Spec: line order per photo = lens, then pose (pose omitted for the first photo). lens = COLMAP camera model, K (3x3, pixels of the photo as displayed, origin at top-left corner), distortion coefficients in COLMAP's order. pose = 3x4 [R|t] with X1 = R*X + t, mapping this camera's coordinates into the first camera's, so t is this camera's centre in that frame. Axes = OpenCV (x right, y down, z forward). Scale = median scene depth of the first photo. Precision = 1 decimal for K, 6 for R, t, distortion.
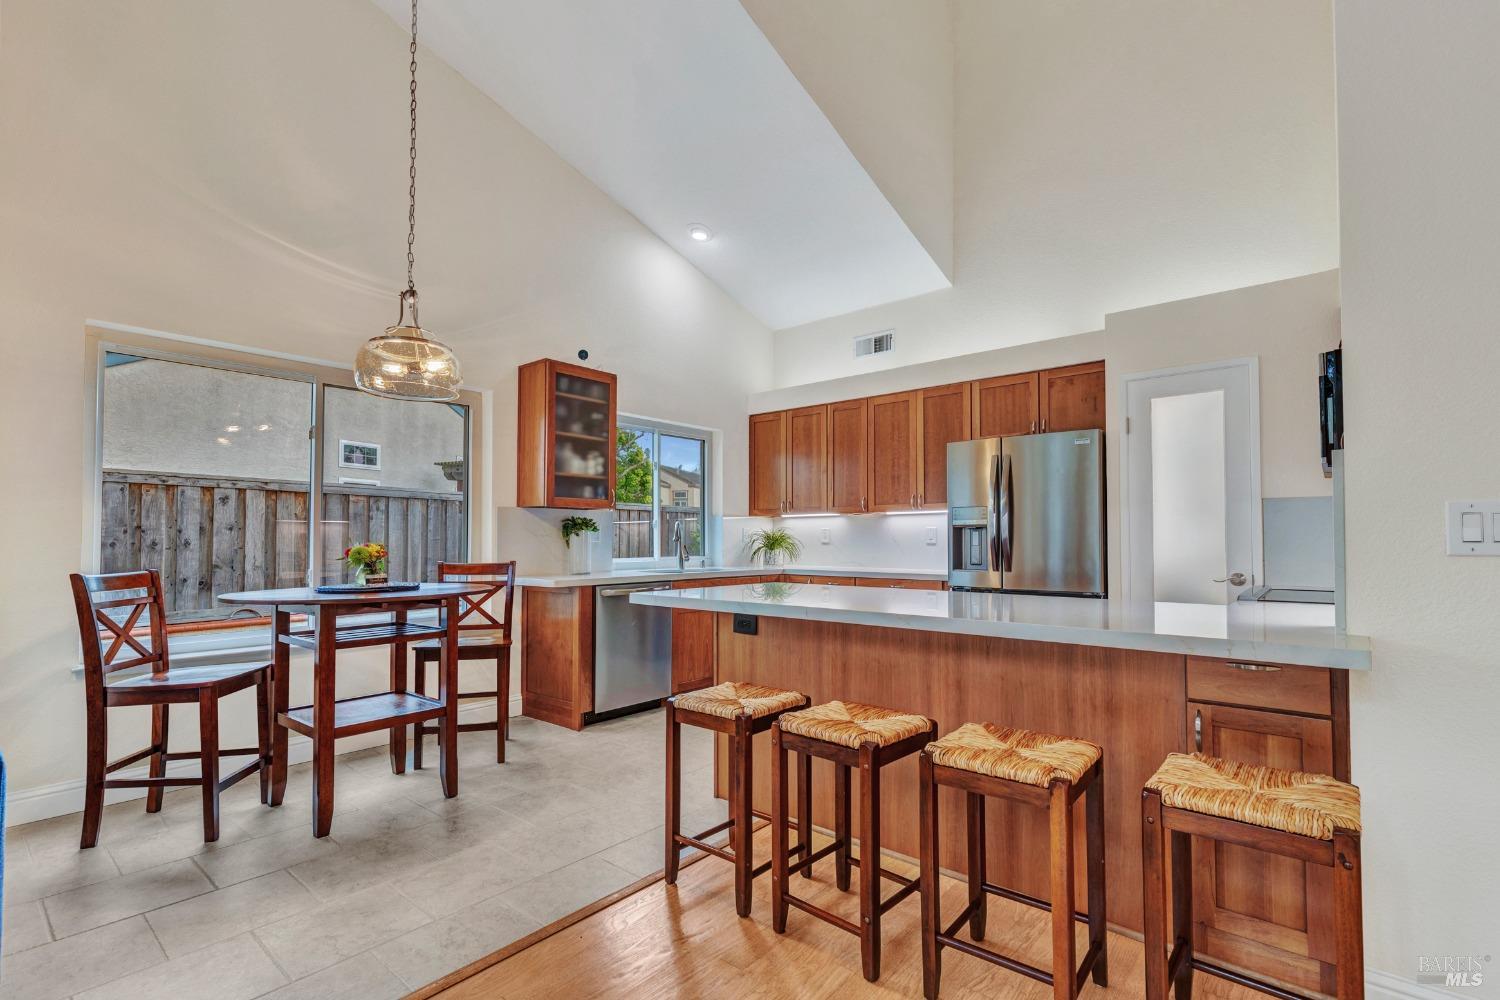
lens RADIAL K [[681.8, 0, 786.5], [0, 681.8, 528.2], [0, 0, 1]] dist [-0.001332, 0.000999]
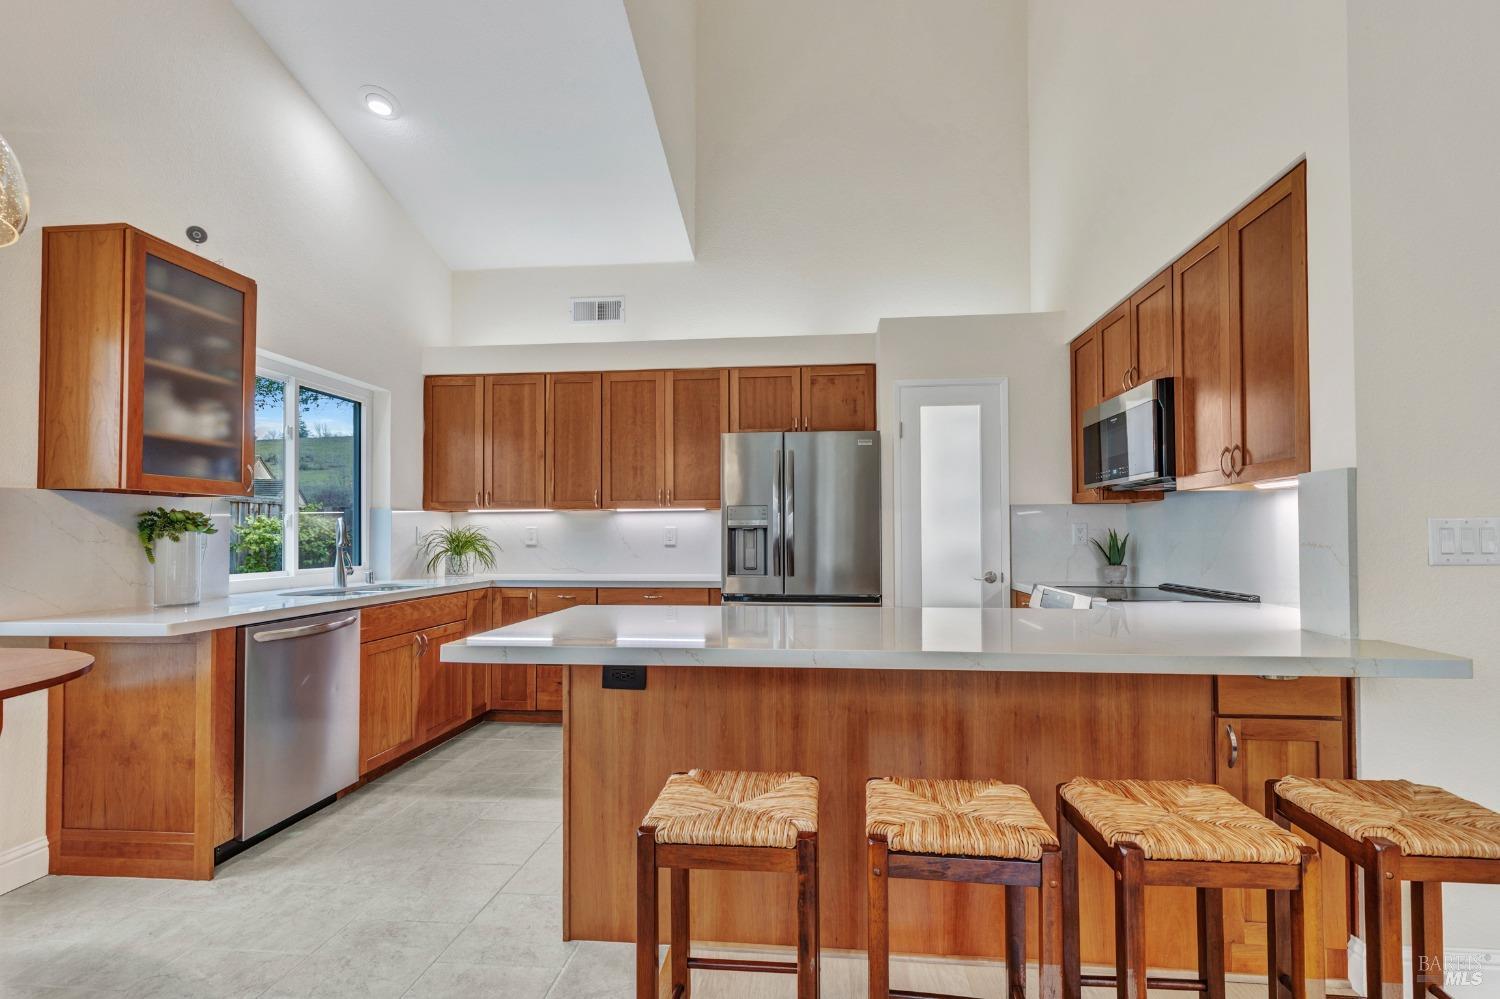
lens RADIAL K [[681.8, 0, 772.7], [0, 681.8, 525.3], [0, 0, 1]] dist [-0.001332, 0.000999]
pose [[0.834760, 0.005254, 0.550590, -0.198152], [-0.007287, 0.999972, 0.001505, -0.006930], [-0.550566, -0.005268, 0.834775, 0.222506]]
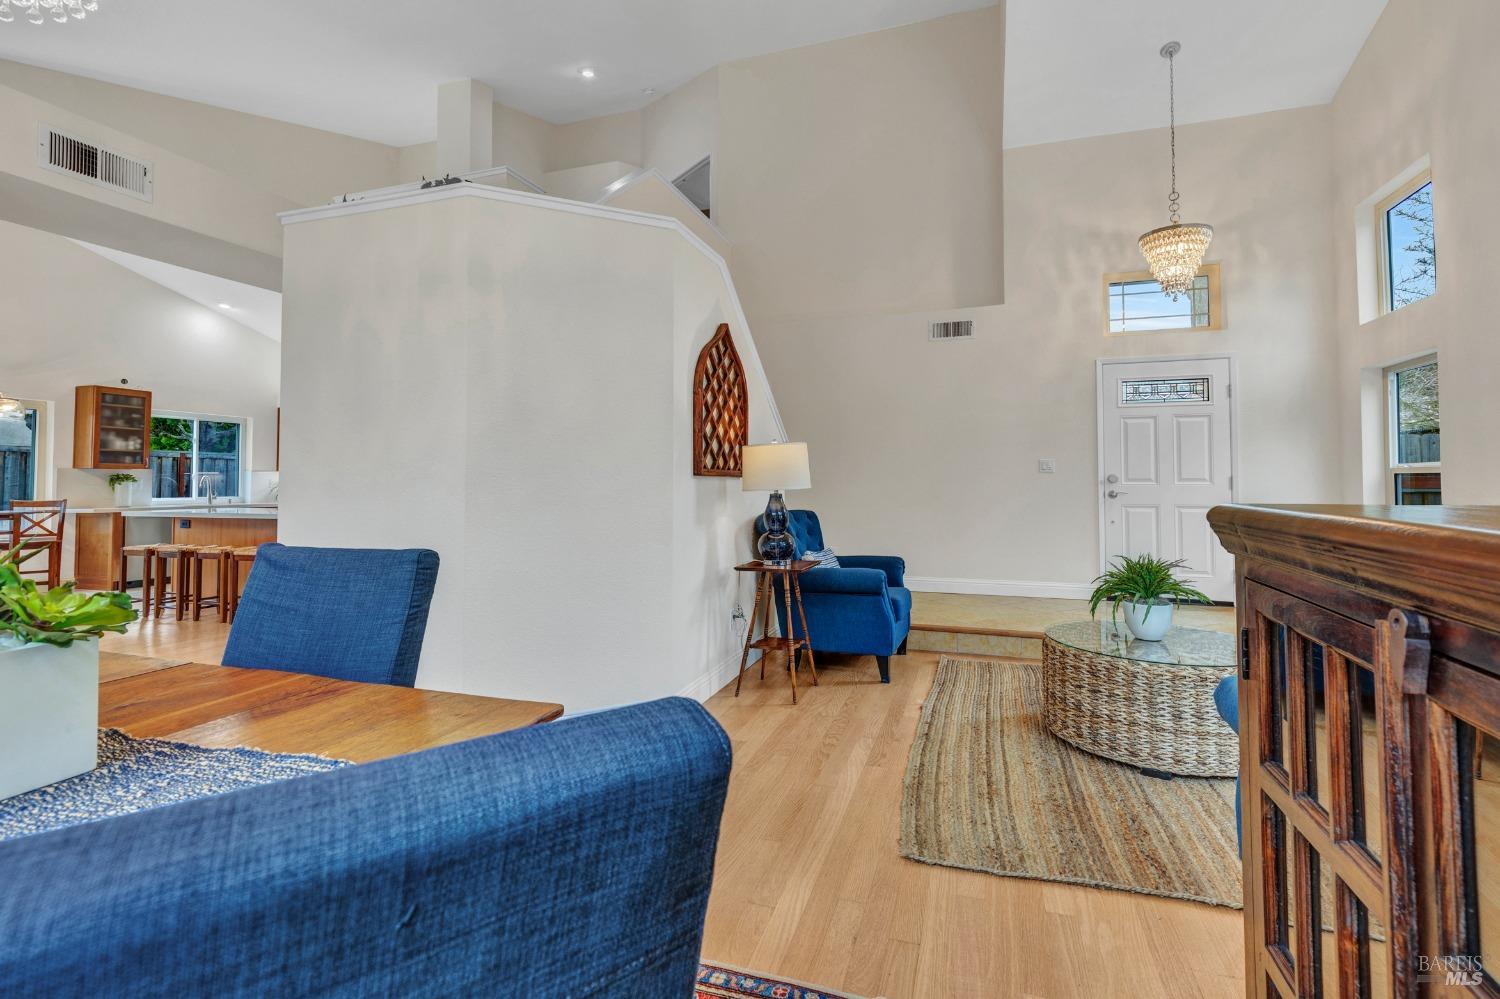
lens RADIAL K [[681.8, 0, 784.4], [0, 681.8, 465.9], [0, 0, 1]] dist [-0.001332, 0.000999]
pose [[0.936095, 0.008398, 0.351646, 0.654260], [-0.004045, 0.999906, -0.013113, -0.020382], [-0.351723, 0.010852, 0.936041, -1.195907]]
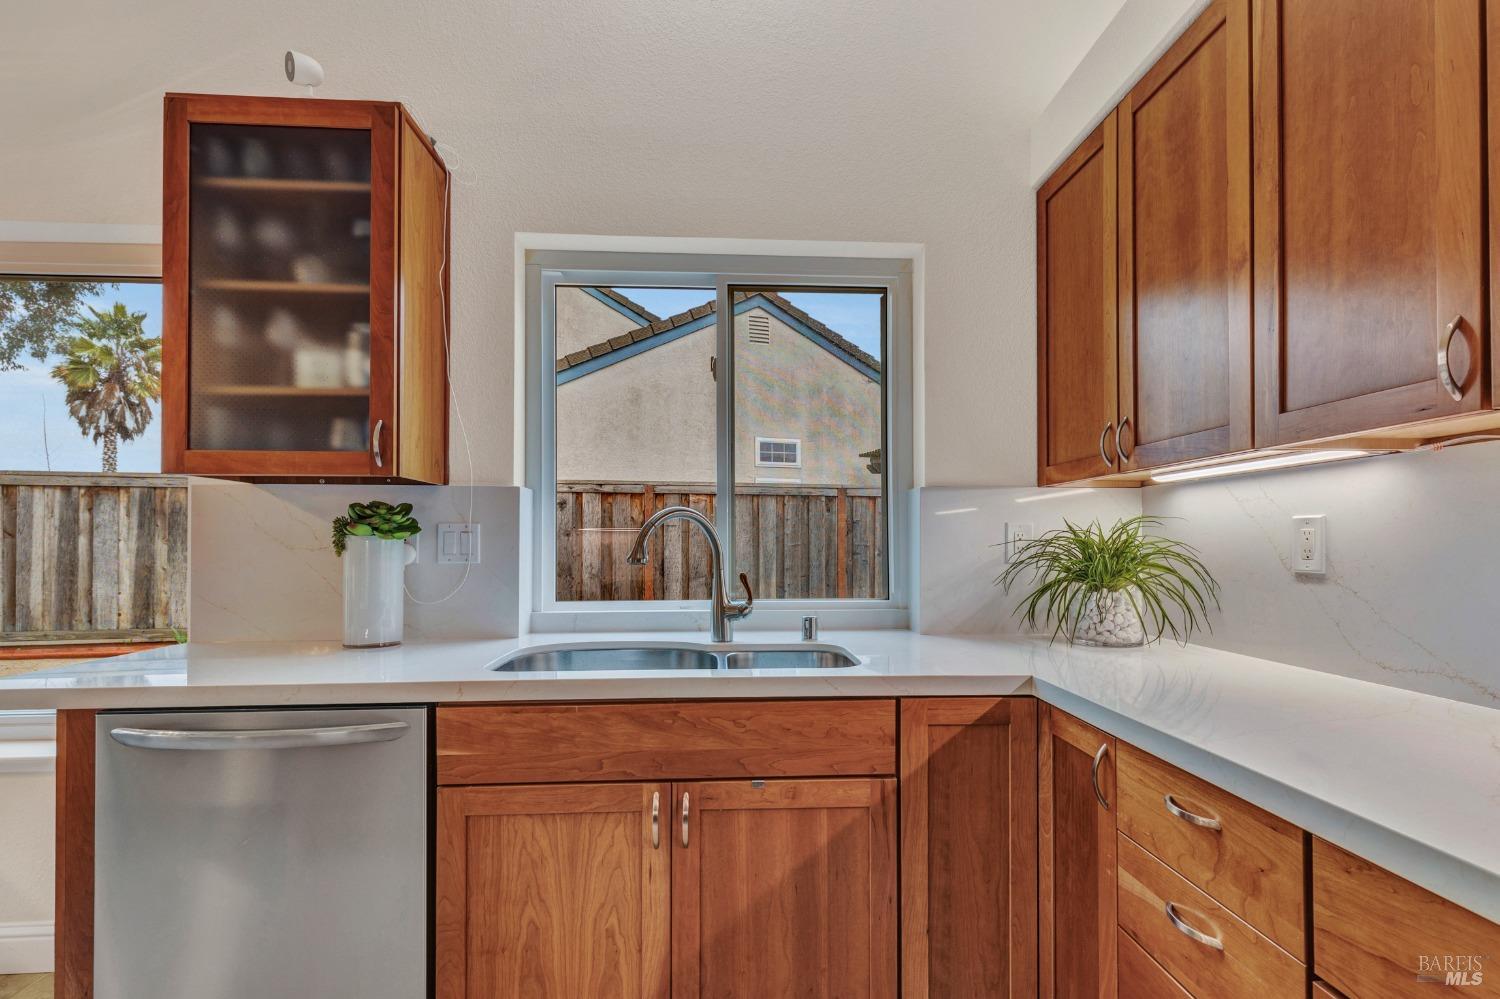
lens RADIAL K [[715.0, 0, 735.1], [0, 715.0, 533.3], [0, 0, 1]] dist [-0.012521, -0.000067]
pose [[0.656944, -0.008961, -0.753886, 0.150676], [0.011402, 0.999933, -0.001949, 0.006320], [0.753853, -0.007315, 0.657002, 0.894510]]
